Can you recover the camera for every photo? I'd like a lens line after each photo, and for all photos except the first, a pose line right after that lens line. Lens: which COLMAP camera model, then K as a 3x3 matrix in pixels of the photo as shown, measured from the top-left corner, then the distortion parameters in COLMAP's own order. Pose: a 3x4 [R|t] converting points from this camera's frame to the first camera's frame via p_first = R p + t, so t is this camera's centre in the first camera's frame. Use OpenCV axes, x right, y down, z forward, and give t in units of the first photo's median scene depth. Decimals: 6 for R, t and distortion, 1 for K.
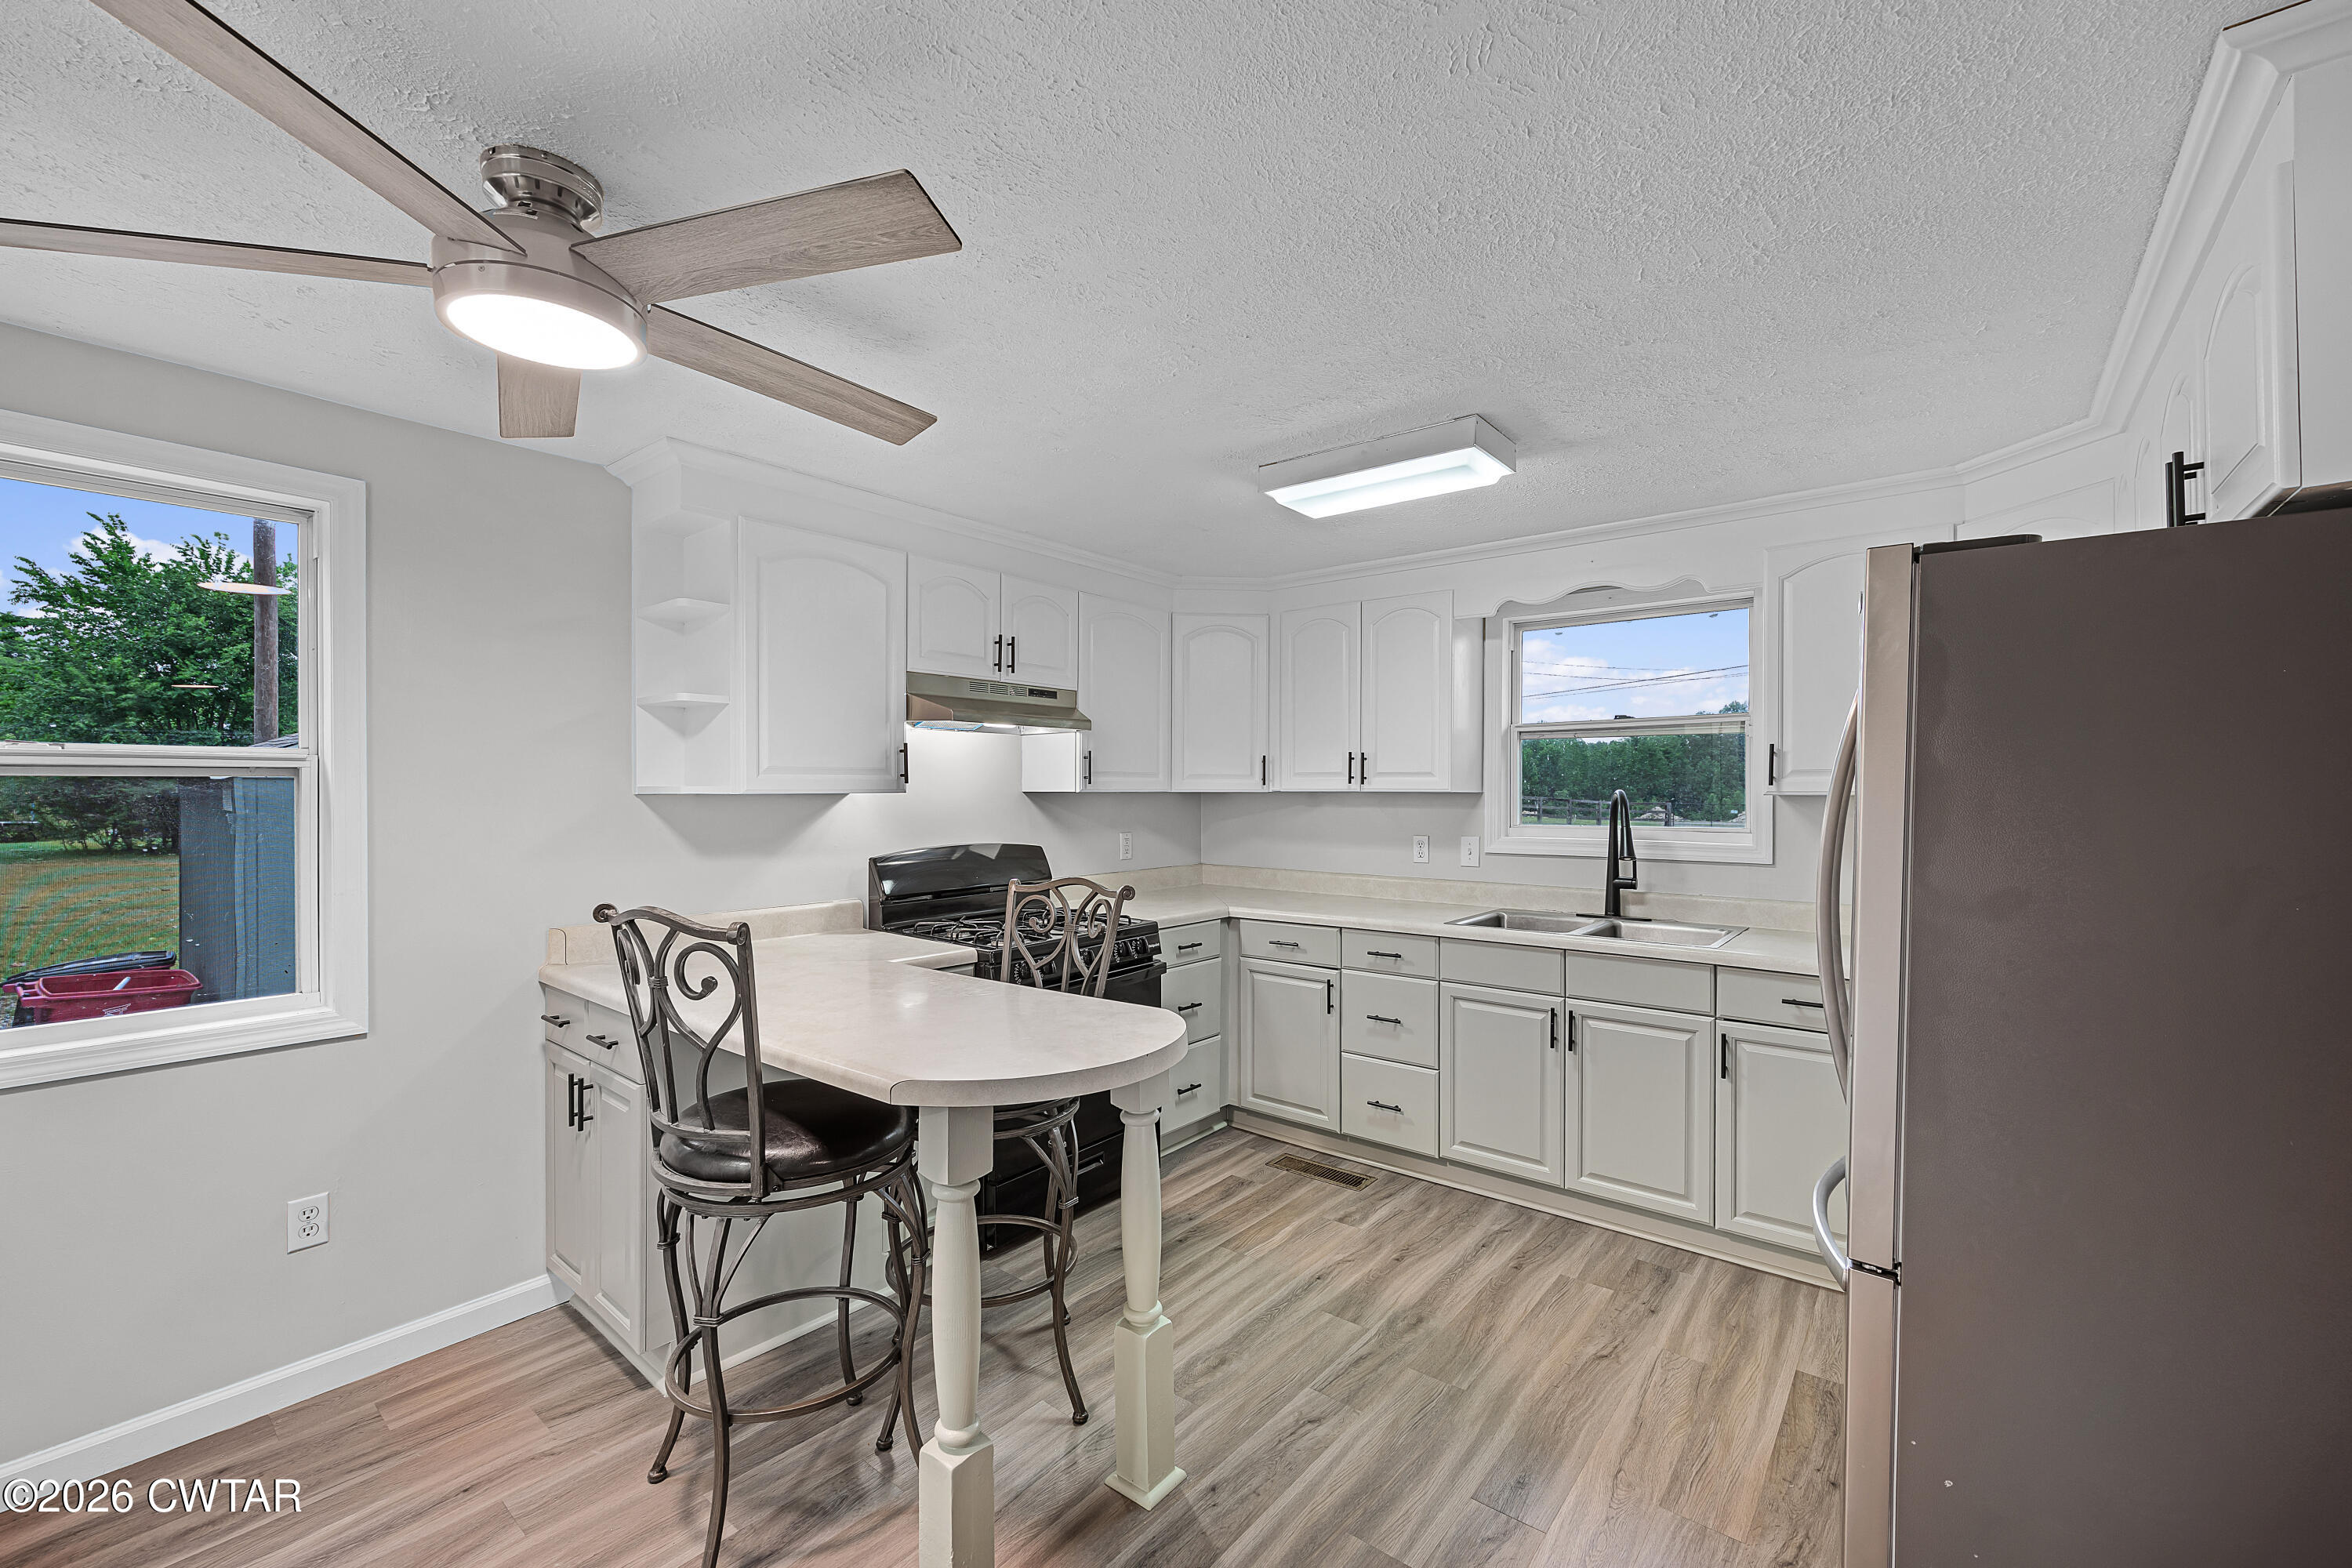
lens RADIAL K [[946.8, 0, 1186.4], [0, 946.8, 789.0], [0, 0, 1]] dist [-0.002160, 0.001111]
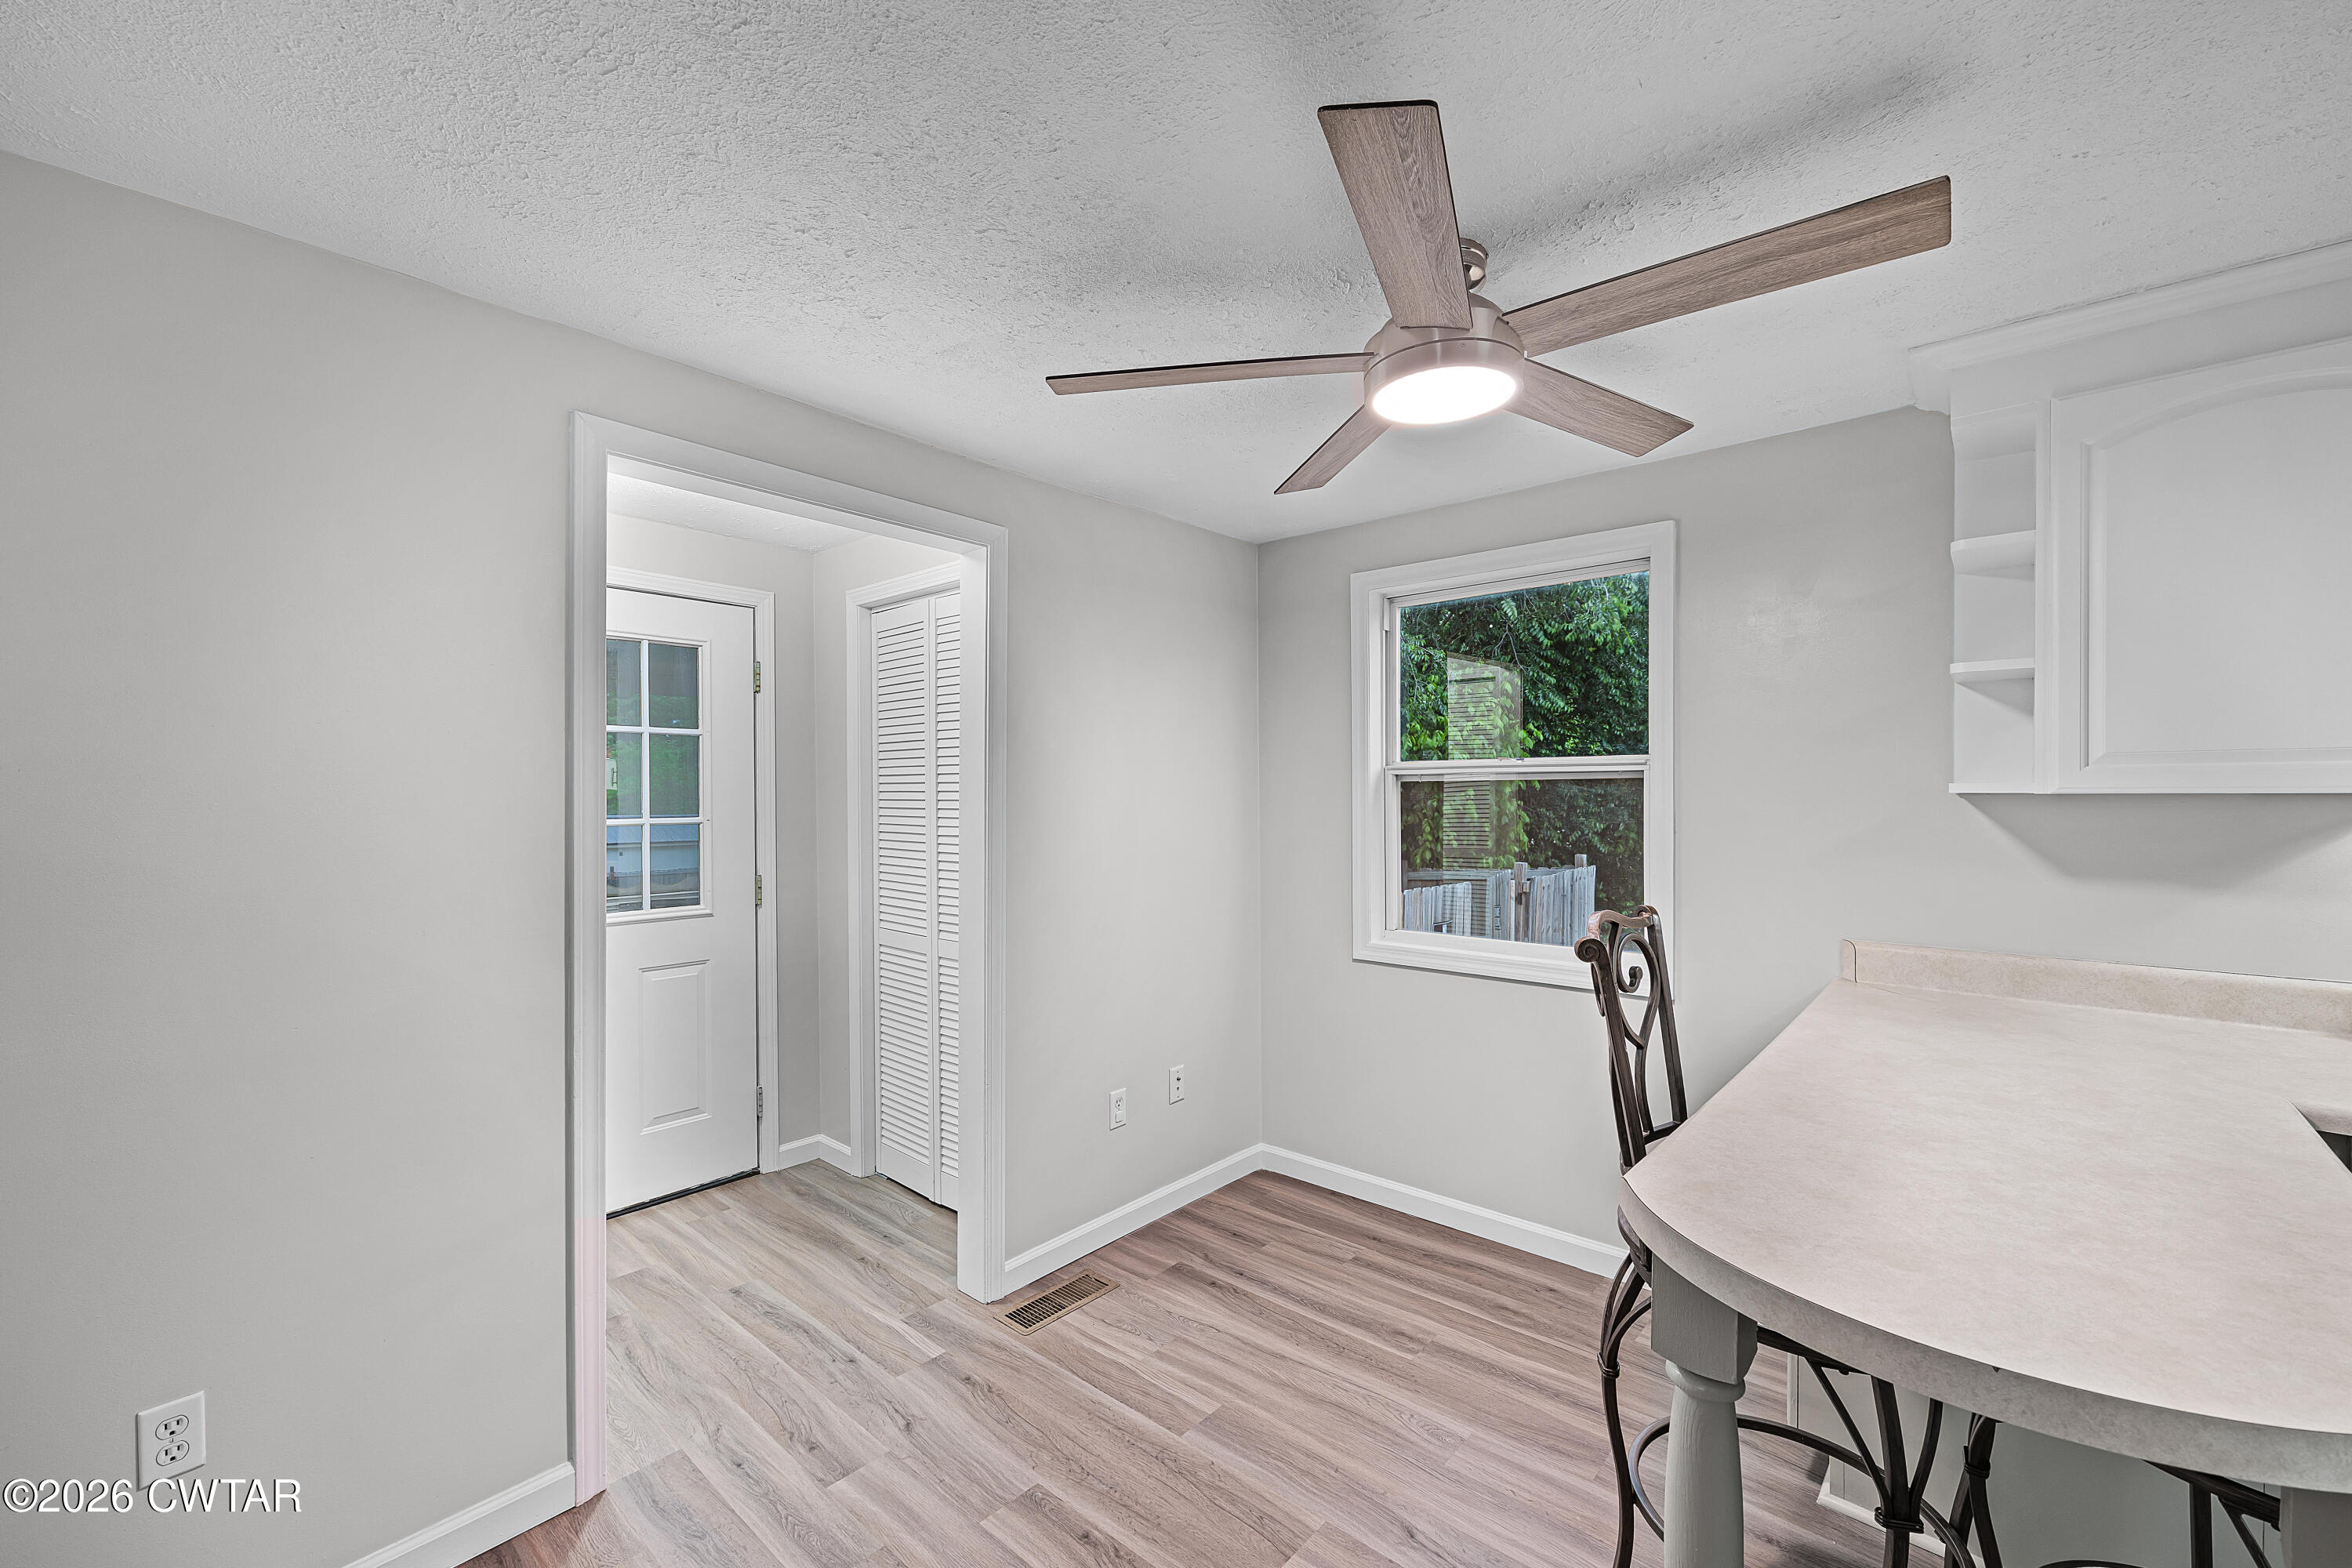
lens RADIAL K [[946.8, 0, 1181.1], [0, 946.8, 795.5], [0, 0, 1]] dist [-0.002160, 0.001111]
pose [[-0.038268, 0.005733, -0.999251, 0.208022], [0.004337, 0.999975, 0.005571, -0.000358], [0.999258, -0.004120, -0.038292, 0.303194]]
